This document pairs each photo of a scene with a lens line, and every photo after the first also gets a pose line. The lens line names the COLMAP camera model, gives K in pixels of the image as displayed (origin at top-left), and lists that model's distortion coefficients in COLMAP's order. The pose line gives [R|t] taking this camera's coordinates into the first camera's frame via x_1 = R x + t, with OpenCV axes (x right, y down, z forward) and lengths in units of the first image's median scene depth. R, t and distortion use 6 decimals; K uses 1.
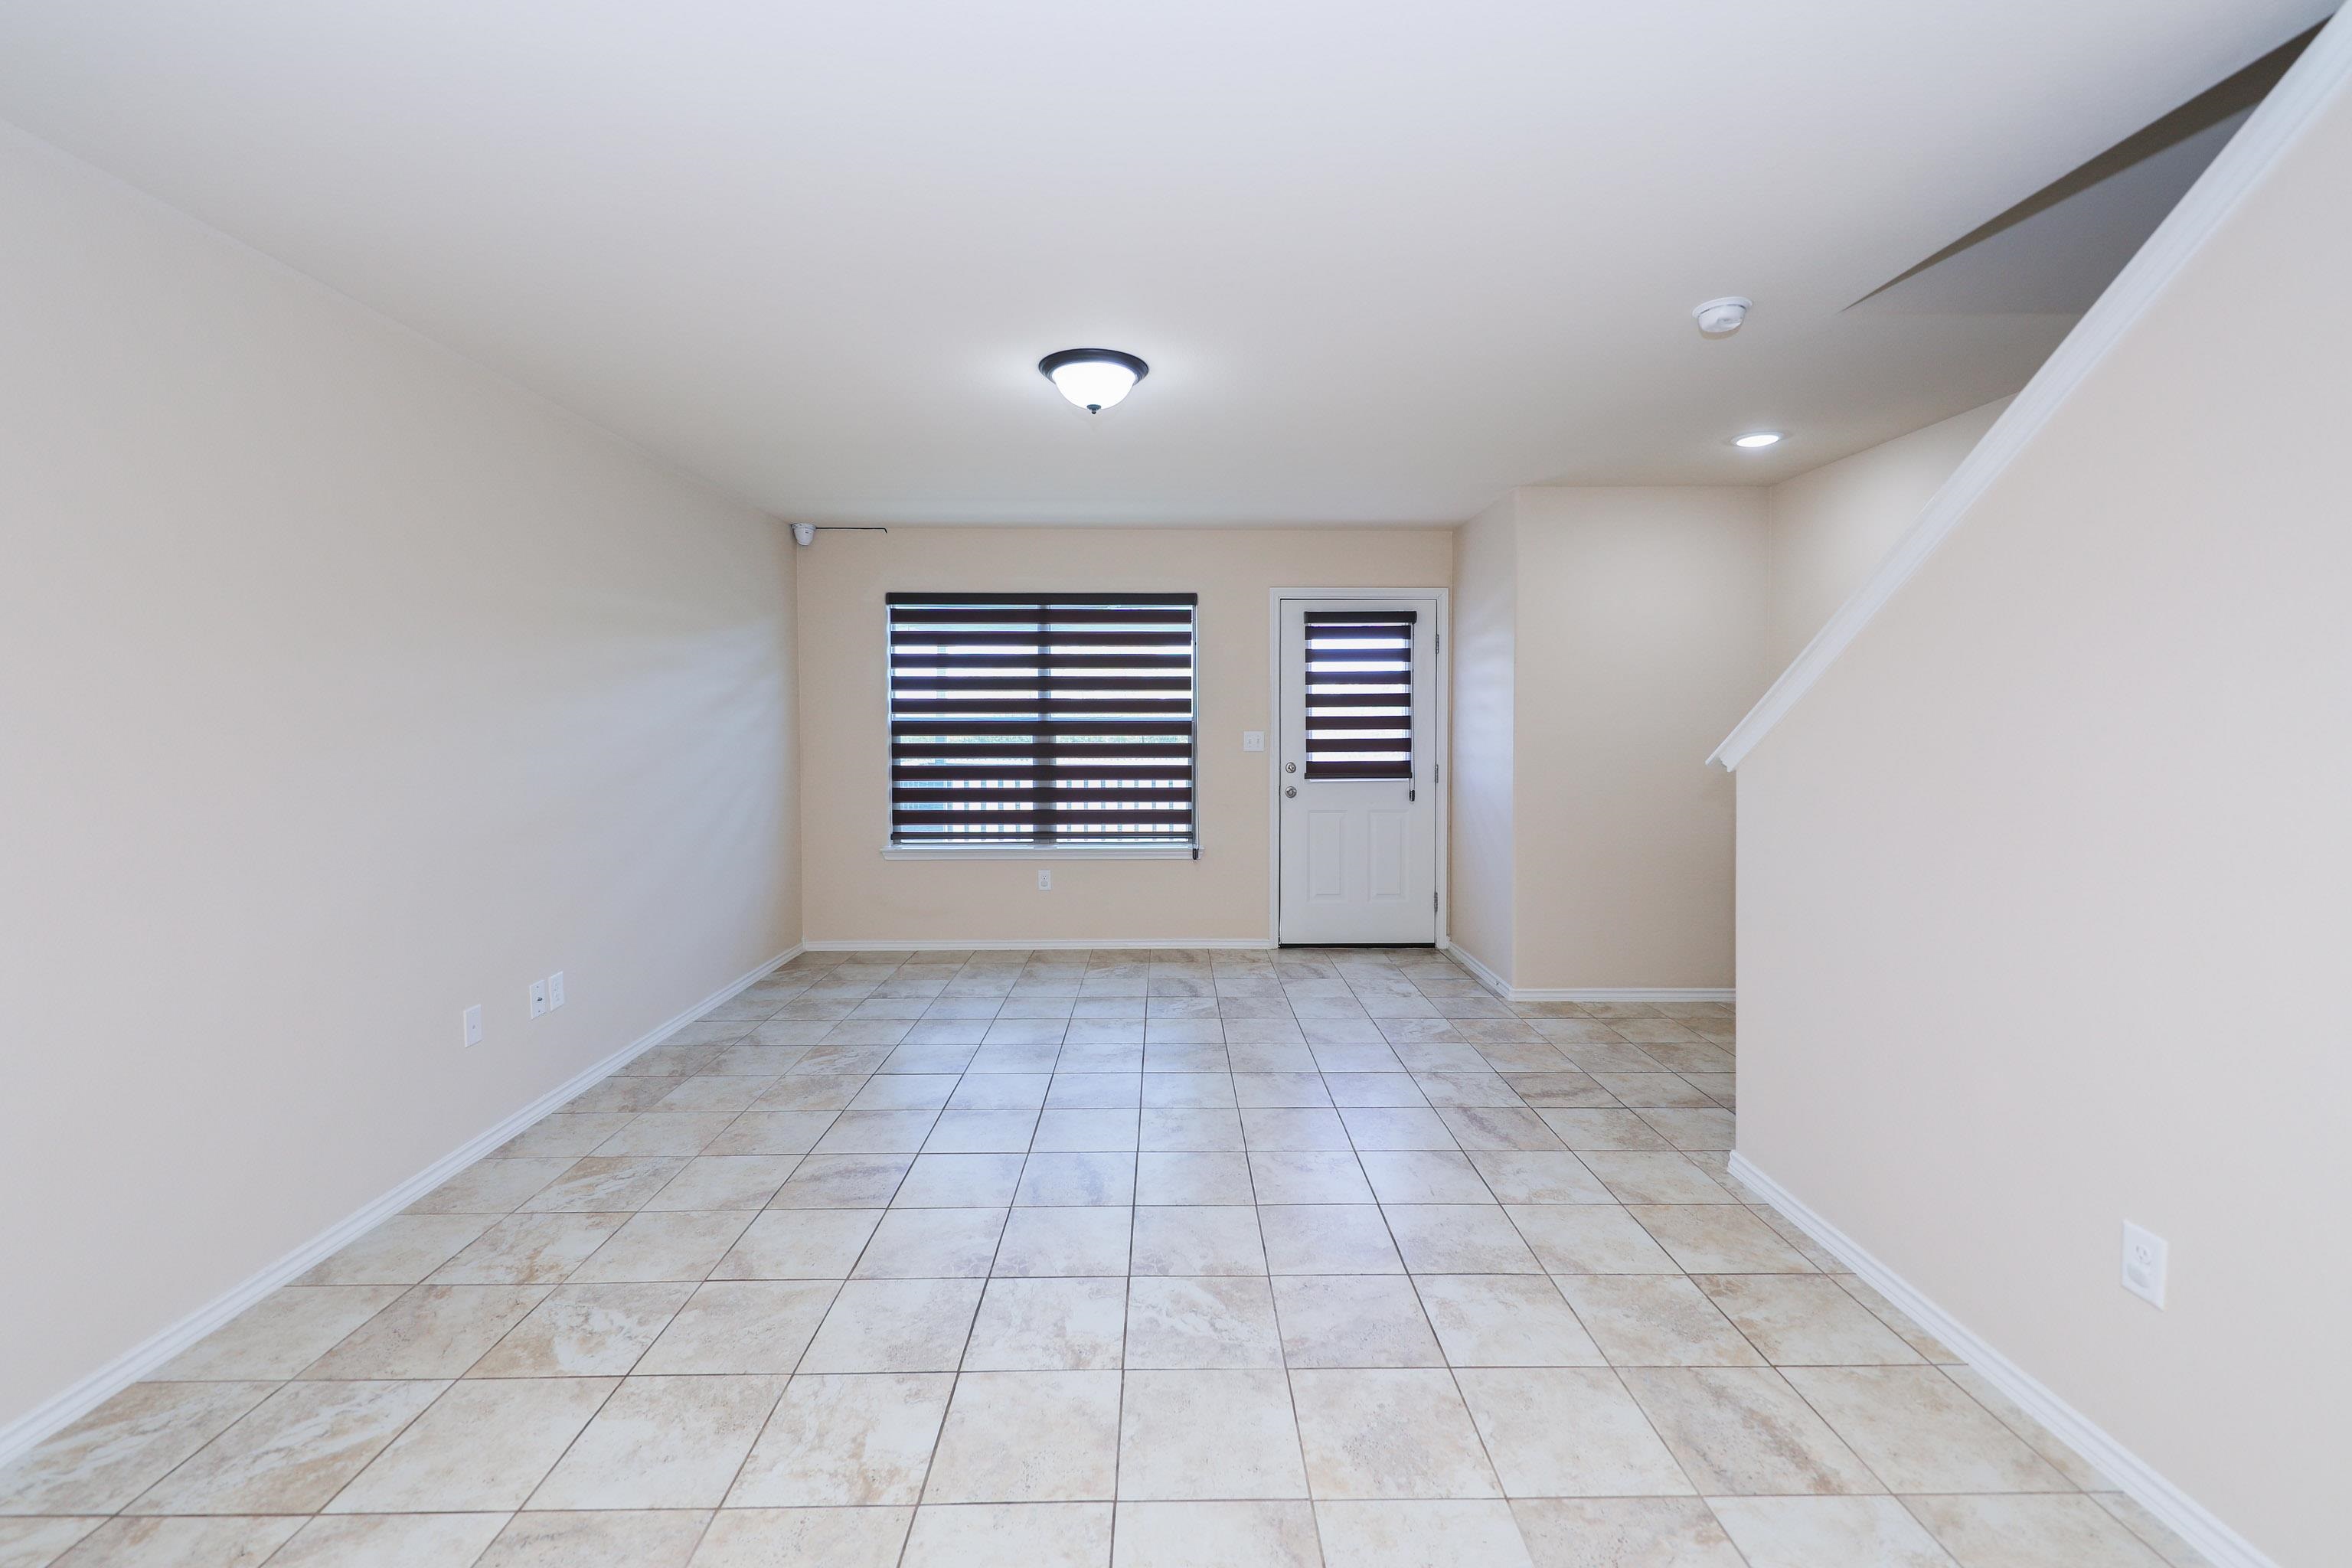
lens RADIAL K [[980.4, 0, 1186.5], [0, 980.4, 717.3], [0, 0, 1]] dist [0.009581, -0.004132]
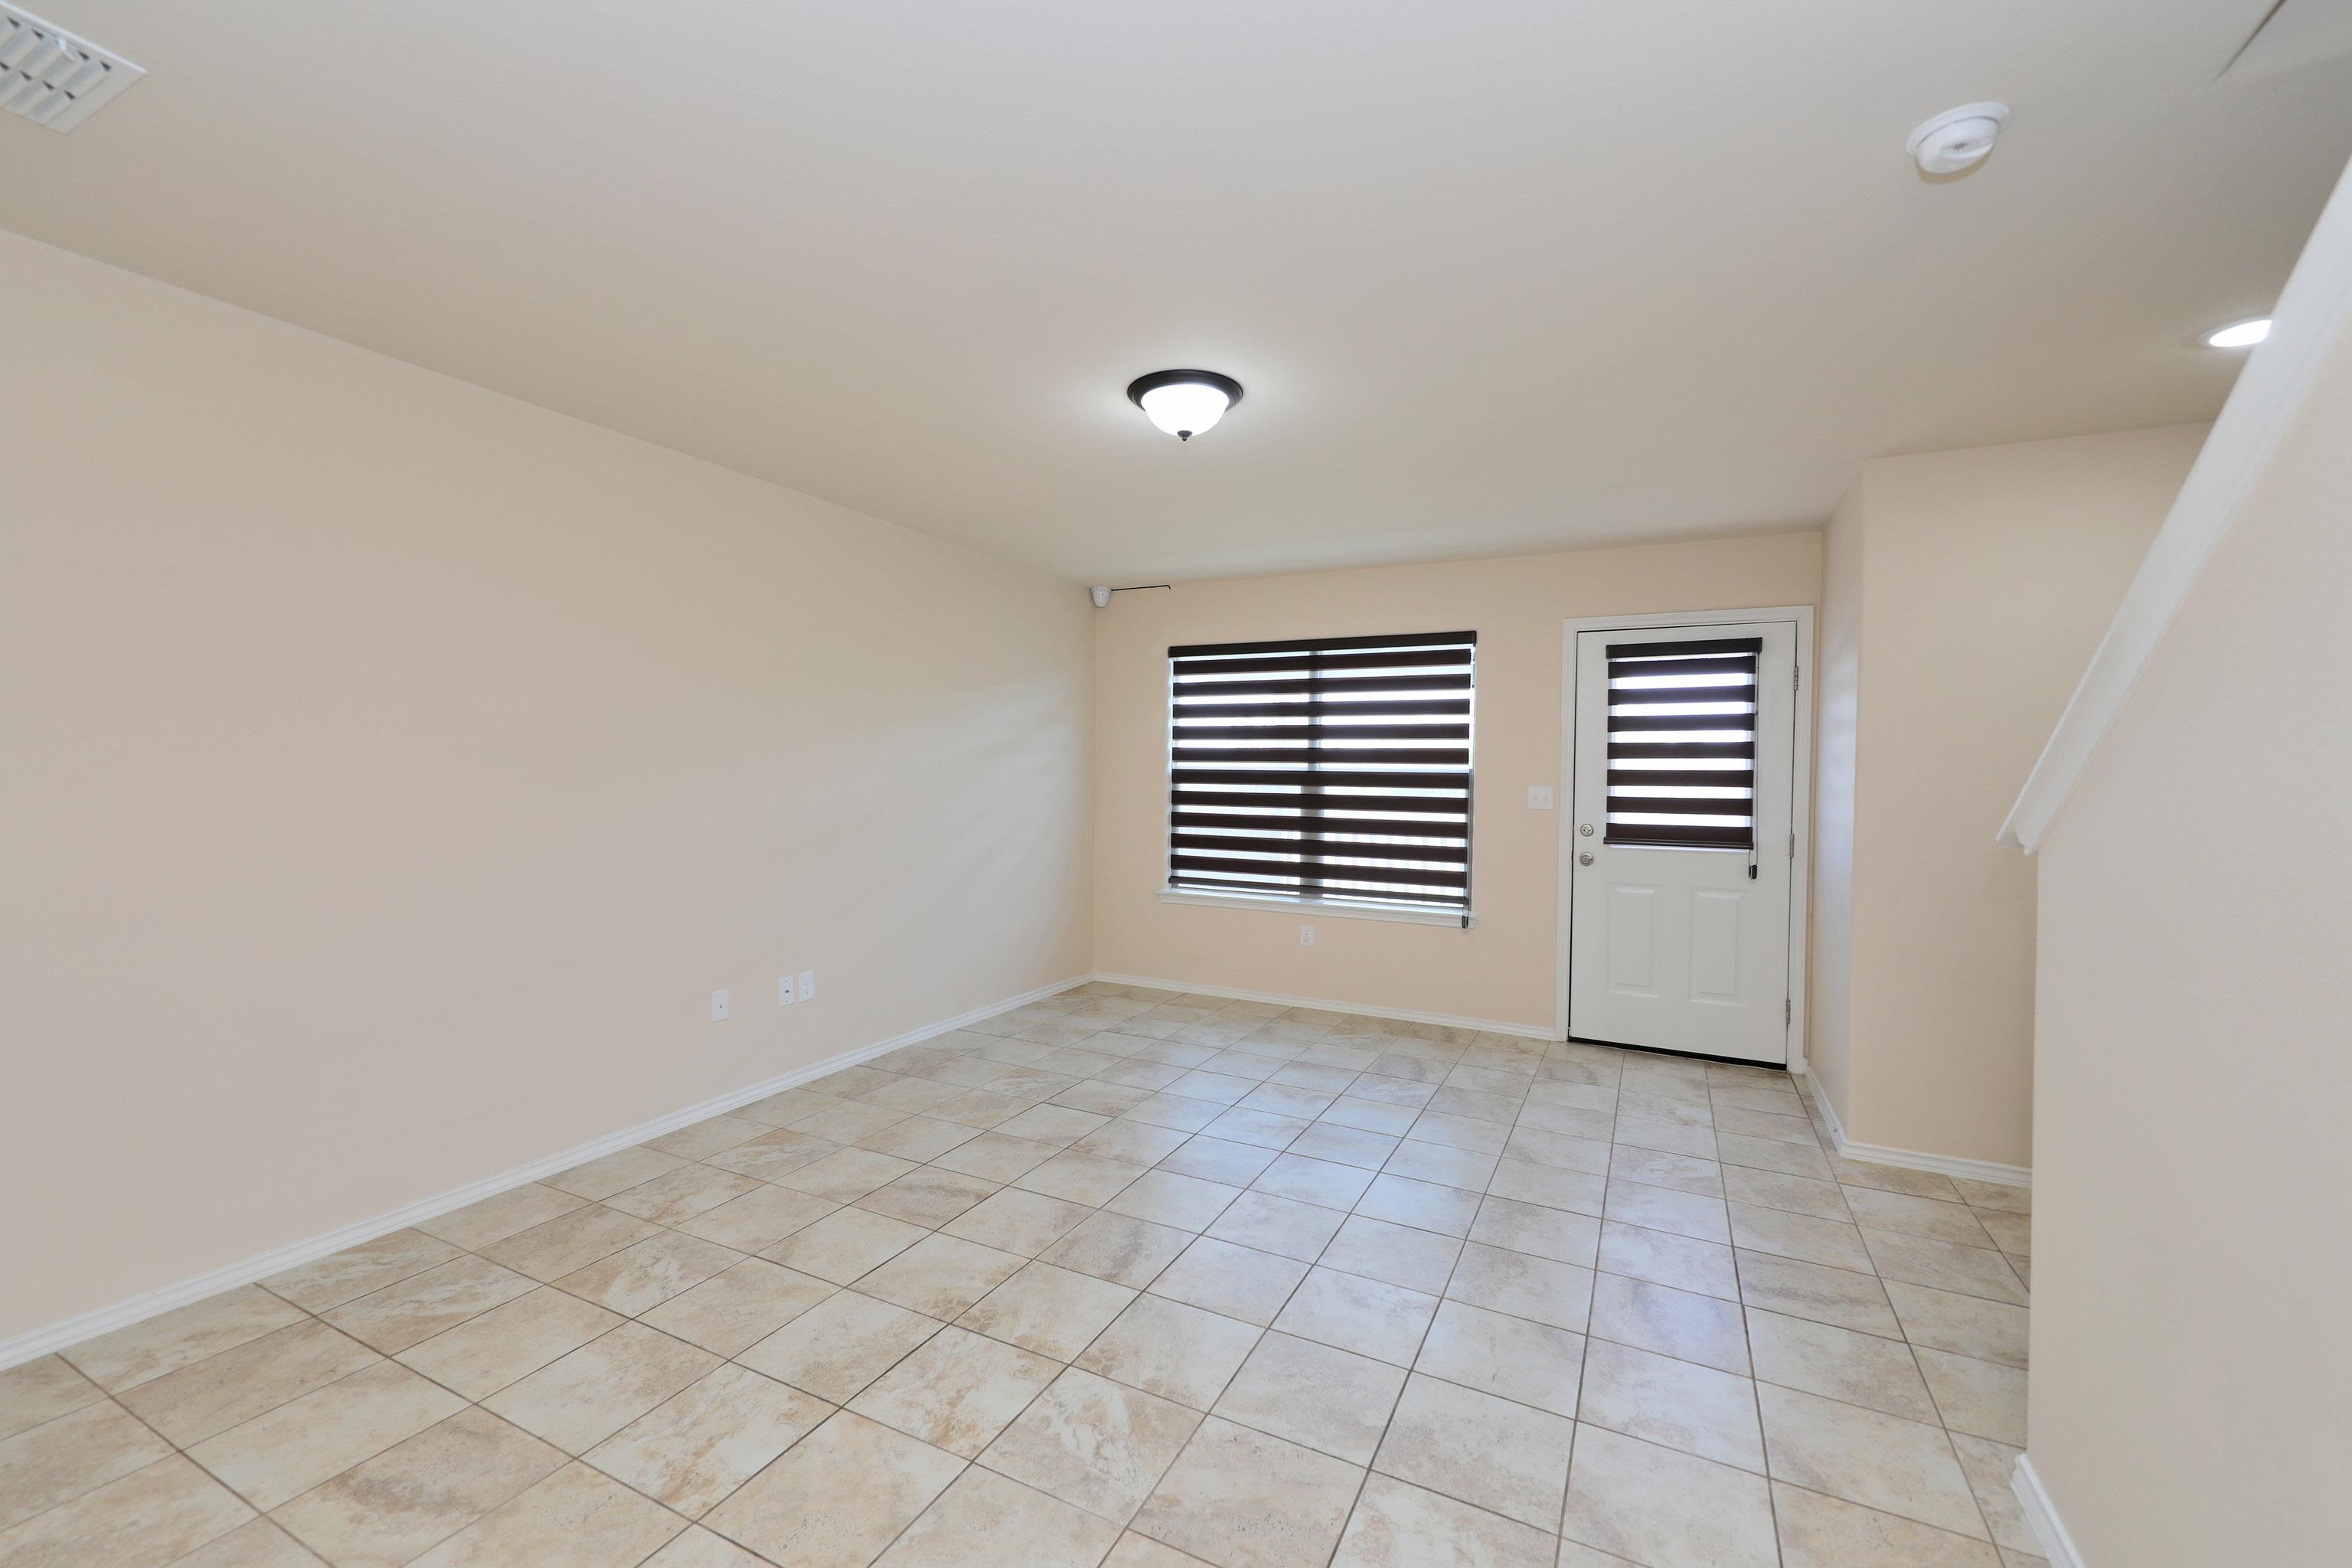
lens RADIAL K [[963.2, 0, 1180.3], [0, 963.2, 764.9], [0, 0, 1]] dist [0.016769, -0.009540]
pose [[0.884795, 0.009861, -0.465877, 0.199923], [-0.013686, 0.999895, -0.004827, 0.004412], [0.465780, 0.010647, 0.884836, 0.106626]]
